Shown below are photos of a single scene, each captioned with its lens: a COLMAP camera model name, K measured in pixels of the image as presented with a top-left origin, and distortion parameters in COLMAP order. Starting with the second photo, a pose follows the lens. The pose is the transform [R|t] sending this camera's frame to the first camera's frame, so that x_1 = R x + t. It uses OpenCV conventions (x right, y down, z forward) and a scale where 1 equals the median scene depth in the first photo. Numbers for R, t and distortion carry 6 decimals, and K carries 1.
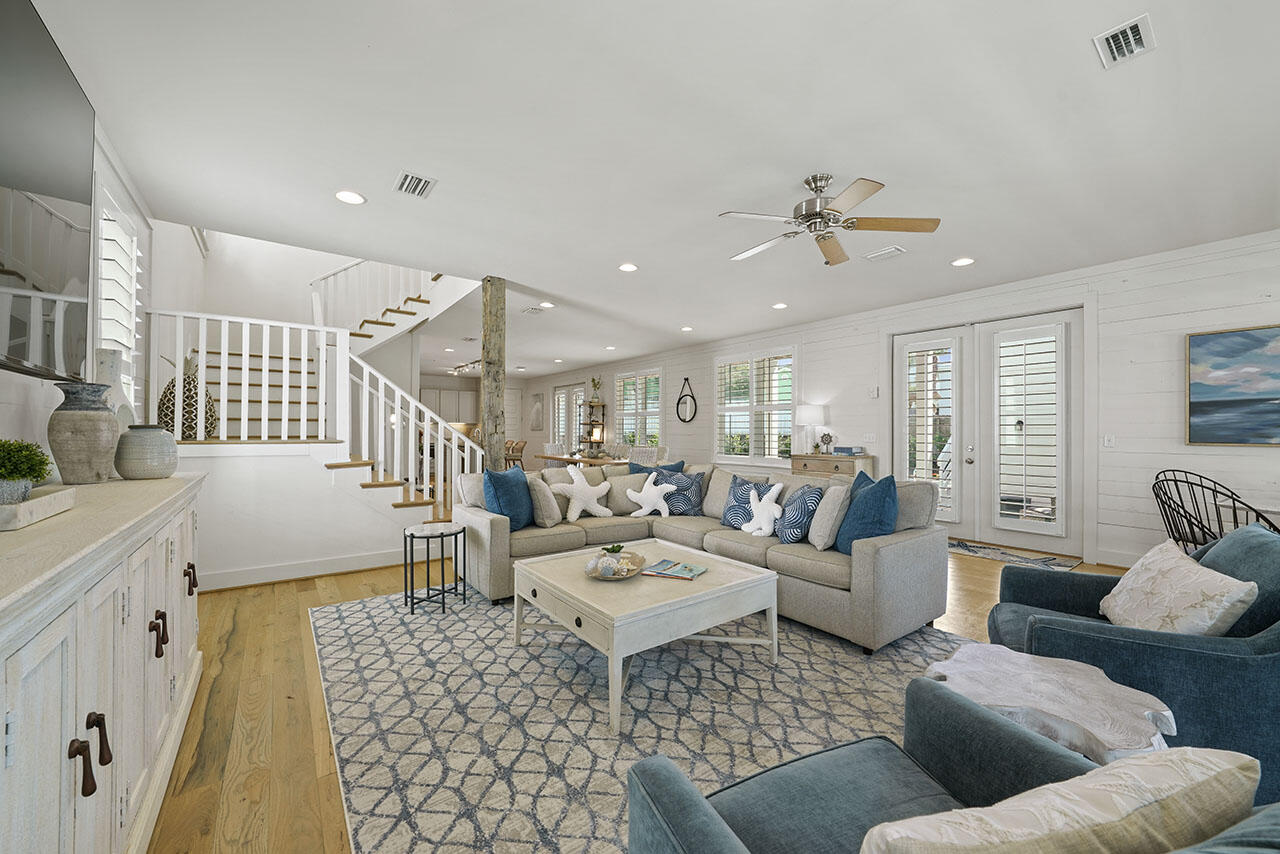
lens RADIAL K [[486.5, 0, 645.2], [0, 486.5, 427.8], [0, 0, 1]] dist [-0.009595, -0.000140]
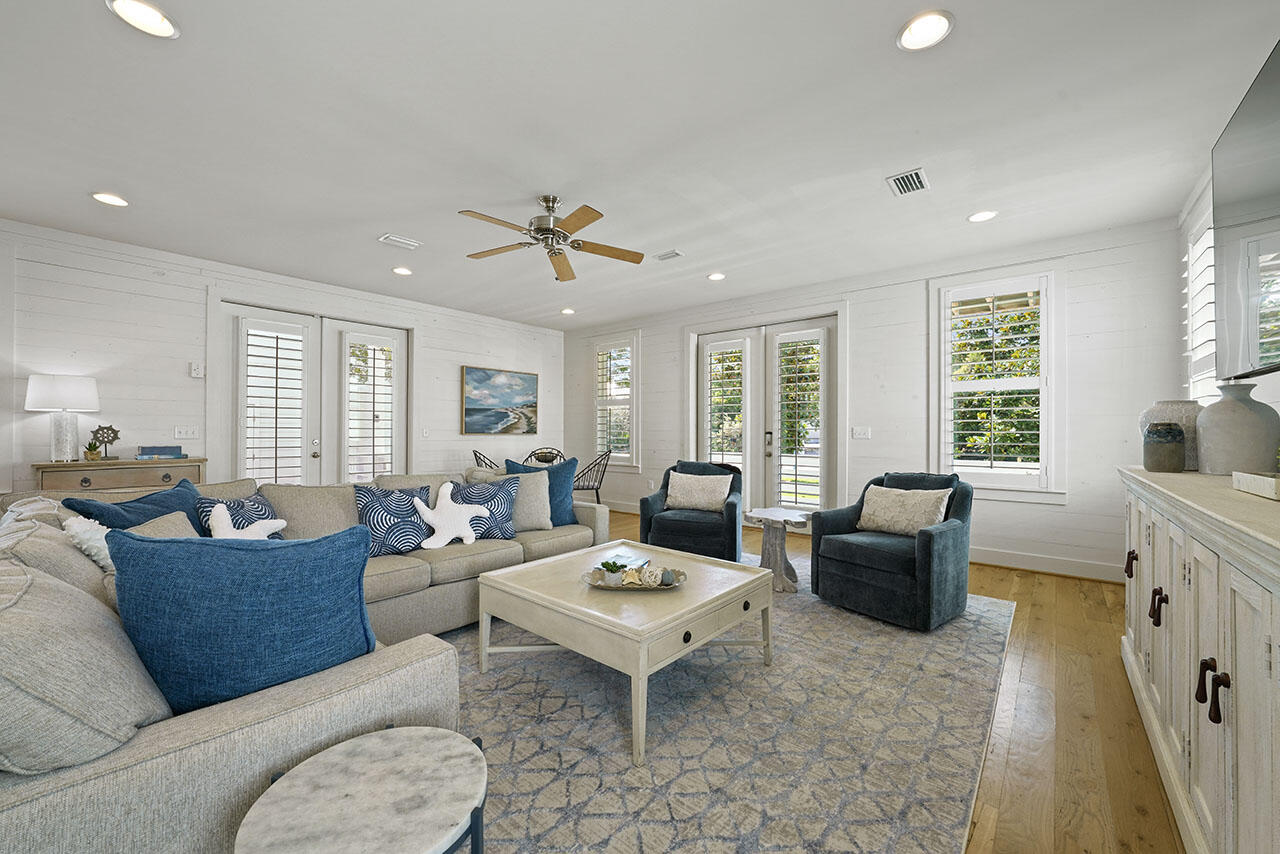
lens RADIAL K [[486.5, 0, 639.1], [0, 486.5, 430.9], [0, 0, 1]] dist [-0.009595, -0.000140]
pose [[-0.207827, -0.003094, 0.978161, -0.633386], [-0.012628, 0.999920, 0.000479, 0.016025], [-0.978084, -0.012253, -0.207849, 0.827835]]
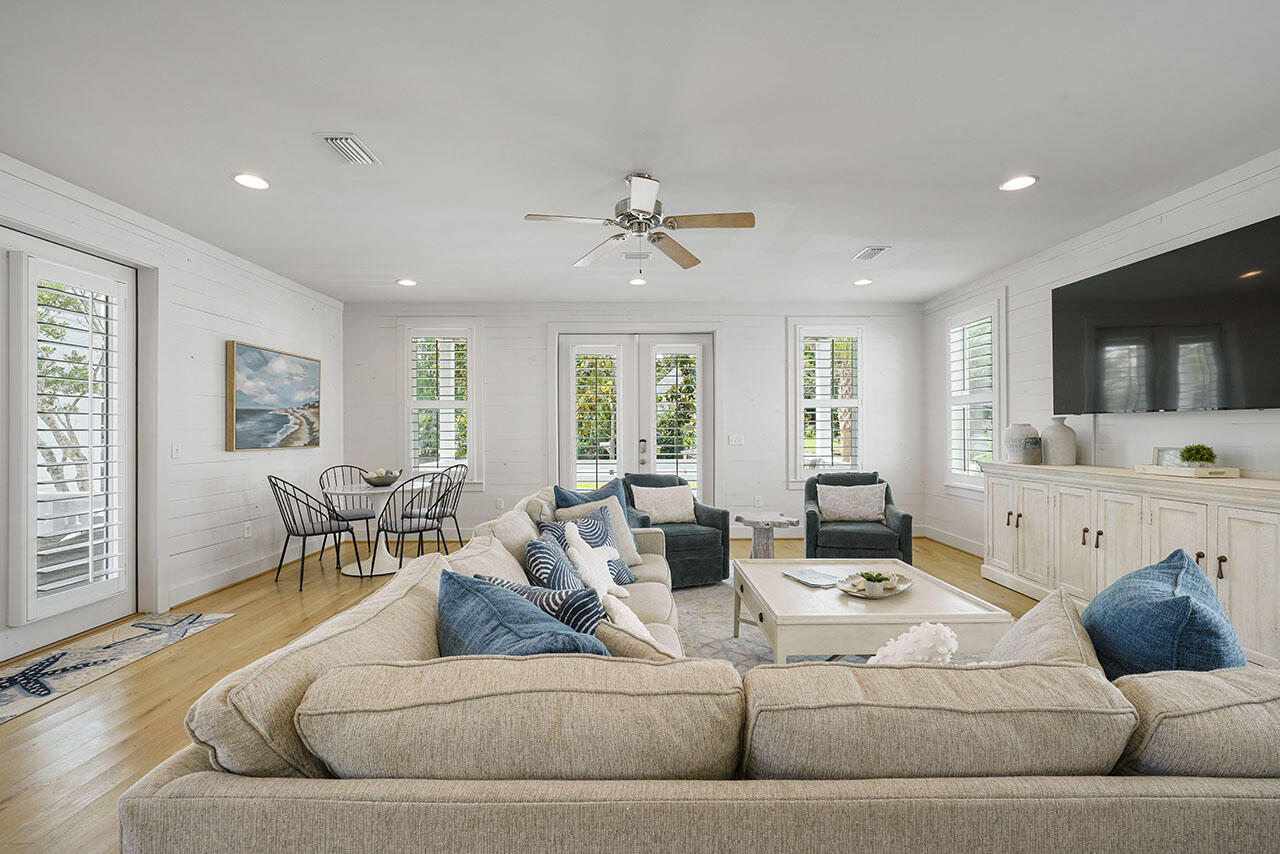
lens RADIAL K [[530.0, 0, 643.8], [0, 530.0, 424.5], [0, 0, 1]] dist [-0.005845, -0.000209]
pose [[-0.792761, 0.008488, 0.609474, -0.234344], [-0.003390, 0.999826, -0.018333, -0.003508], [-0.609524, -0.016600, -0.792594, 1.464193]]
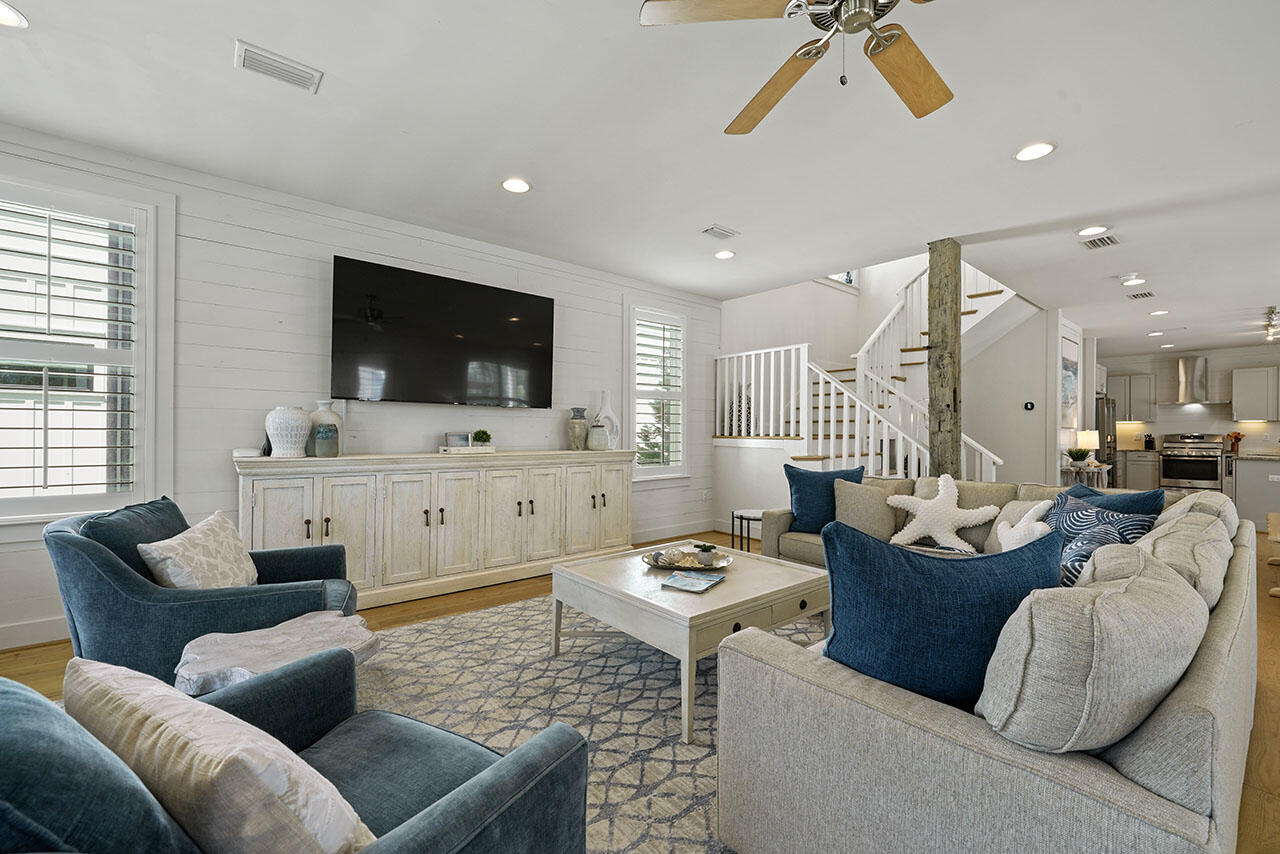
lens RADIAL K [[530.0, 0, 652.0], [0, 530.0, 428.7], [0, 0, 1]] dist [-0.005845, -0.000209]
pose [[0.044077, -0.009037, -0.998987, 0.724848], [0.001618, 0.999958, -0.008974, 0.017253], [0.999027, -0.001221, 0.044090, 0.626892]]
